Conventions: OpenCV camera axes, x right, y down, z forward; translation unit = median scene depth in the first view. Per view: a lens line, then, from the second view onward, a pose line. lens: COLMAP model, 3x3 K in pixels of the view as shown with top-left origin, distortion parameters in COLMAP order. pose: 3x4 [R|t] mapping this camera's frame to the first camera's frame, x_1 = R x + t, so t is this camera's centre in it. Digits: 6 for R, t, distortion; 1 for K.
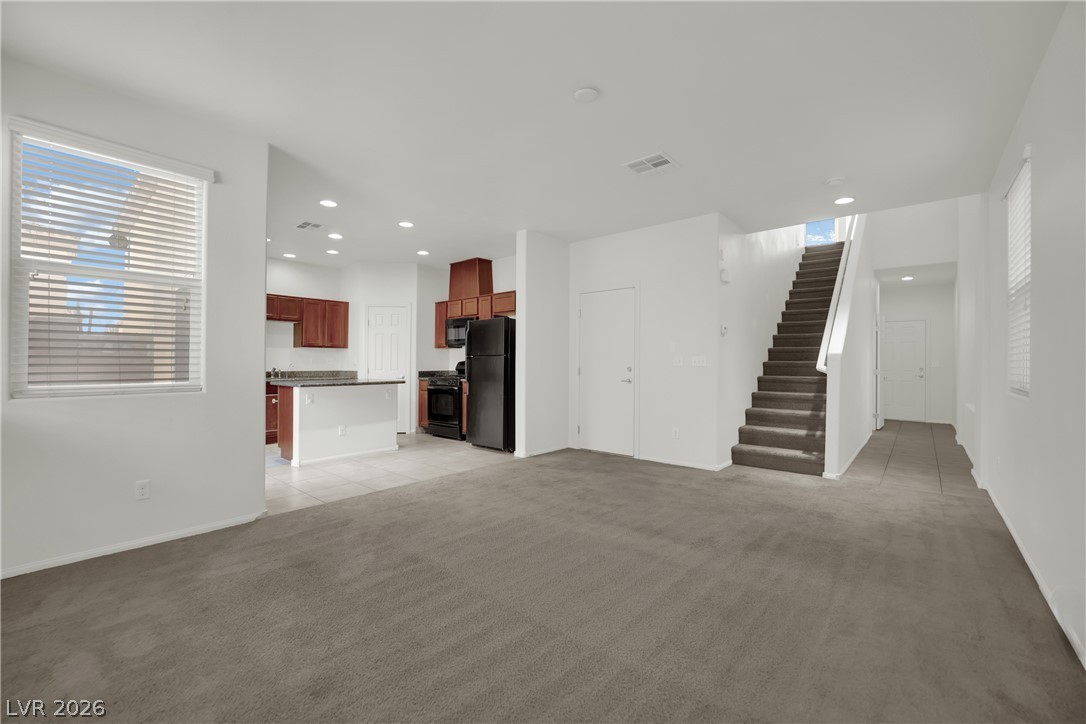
lens RADIAL K [[449.6, 0, 545.0], [0, 449.6, 355.0], [0, 0, 1]] dist [-0.012802, 0.000055]
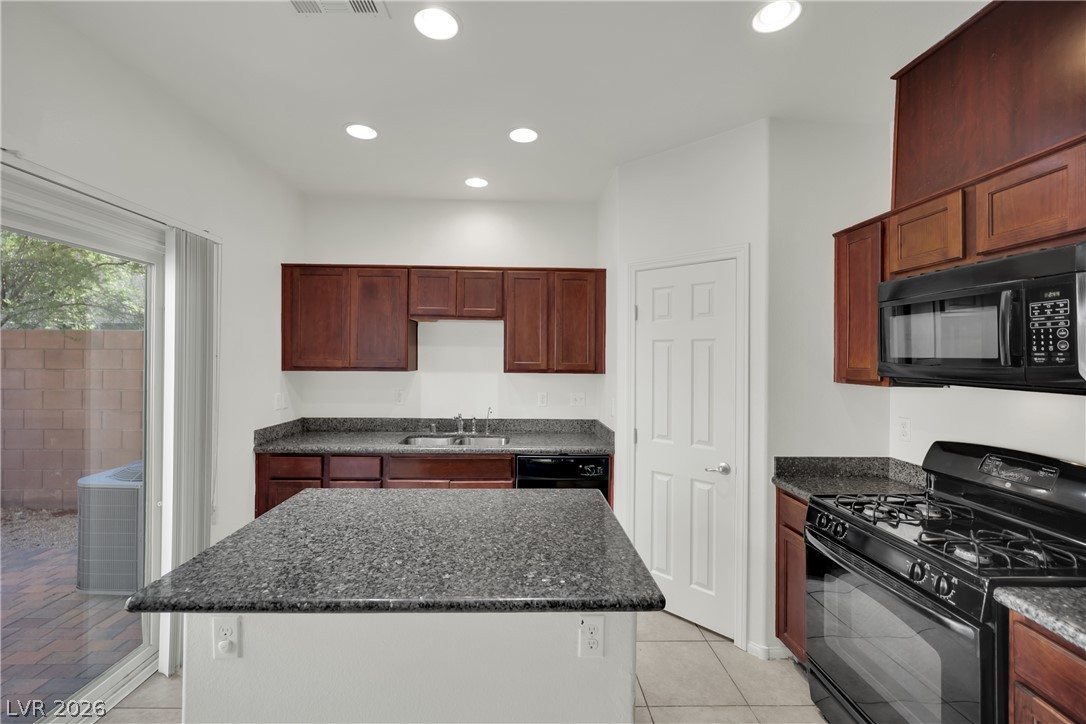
lens RADIAL K [[459.9, 0, 536.3], [0, 459.9, 355.4], [0, 0, 1]] dist [-0.000922, -0.003017]
pose [[0.679814, 0.002371, -0.733380, -0.163335], [0.003973, 0.999968, 0.006915, -0.038085], [0.733374, -0.007615, 0.679783, 0.678190]]
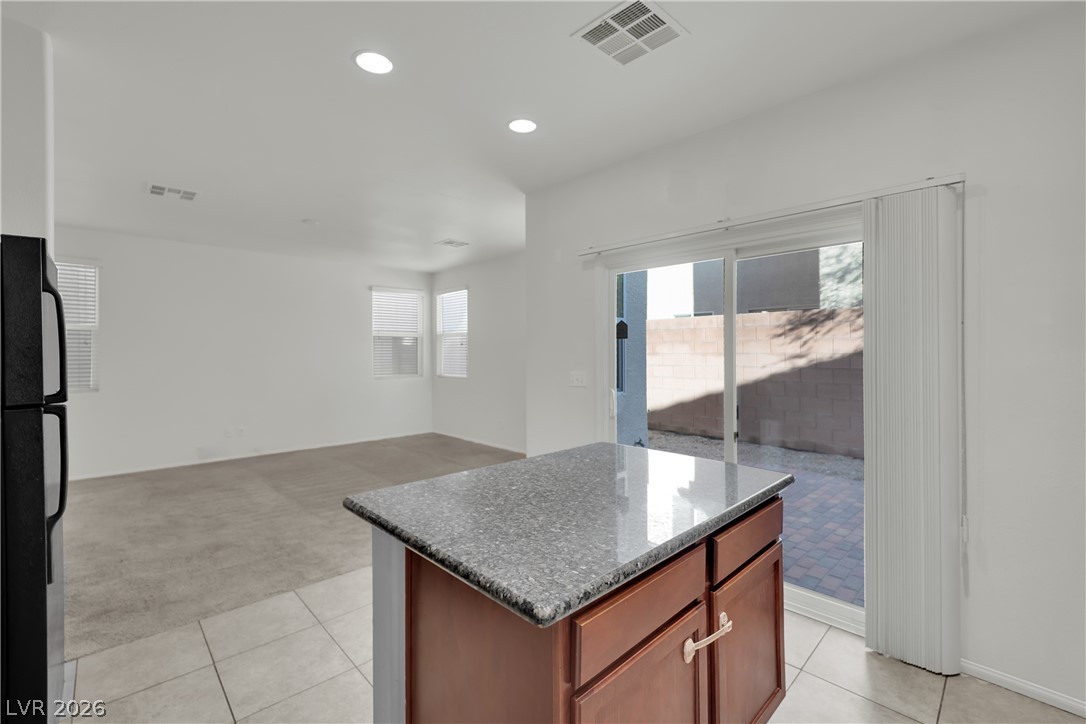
lens RADIAL K [[459.9, 0, 542.2], [0, 459.9, 353.1], [0, 0, 1]] dist [-0.000922, -0.003017]
pose [[-0.994937, 0.006130, 0.100318, -0.362233], [0.004349, 0.999829, -0.017965, -0.014379], [-0.100411, -0.017438, -0.994793, 1.021904]]
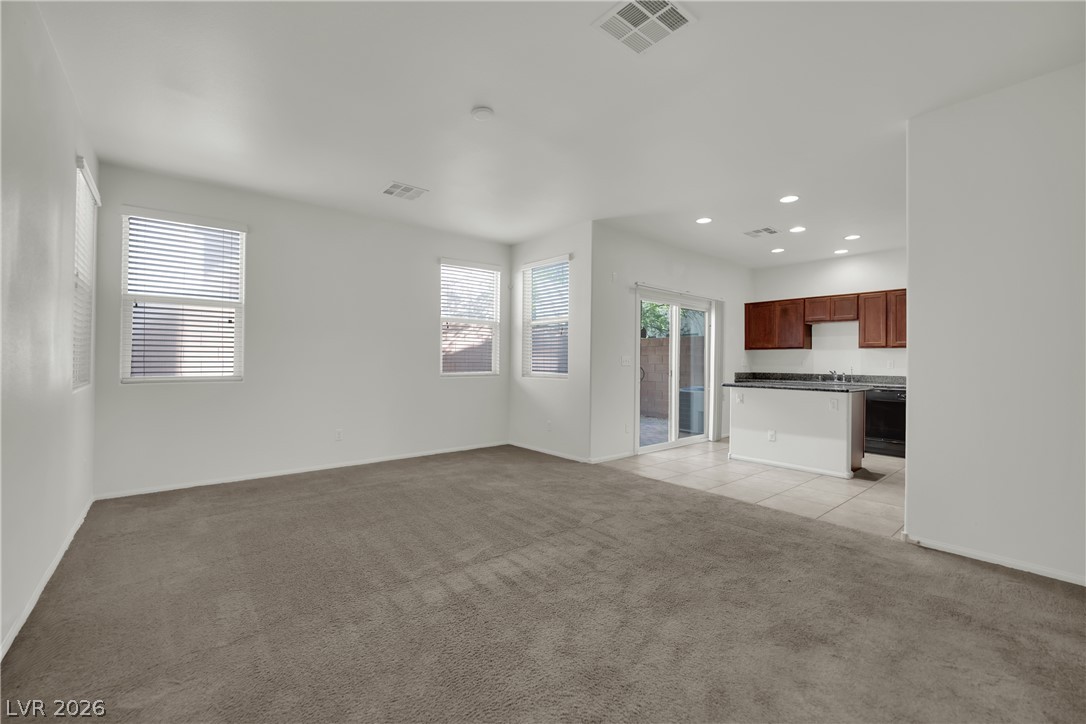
lens RADIAL K [[449.6, 0, 537.5], [0, 449.6, 364.3], [0, 0, 1]] dist [-0.012802, 0.000055]
pose [[-0.159060, 0.000961, -0.987268, 0.423978], [0.005596, 0.999984, 0.000072, 0.009967], [0.987253, -0.005514, -0.159063, 0.495927]]
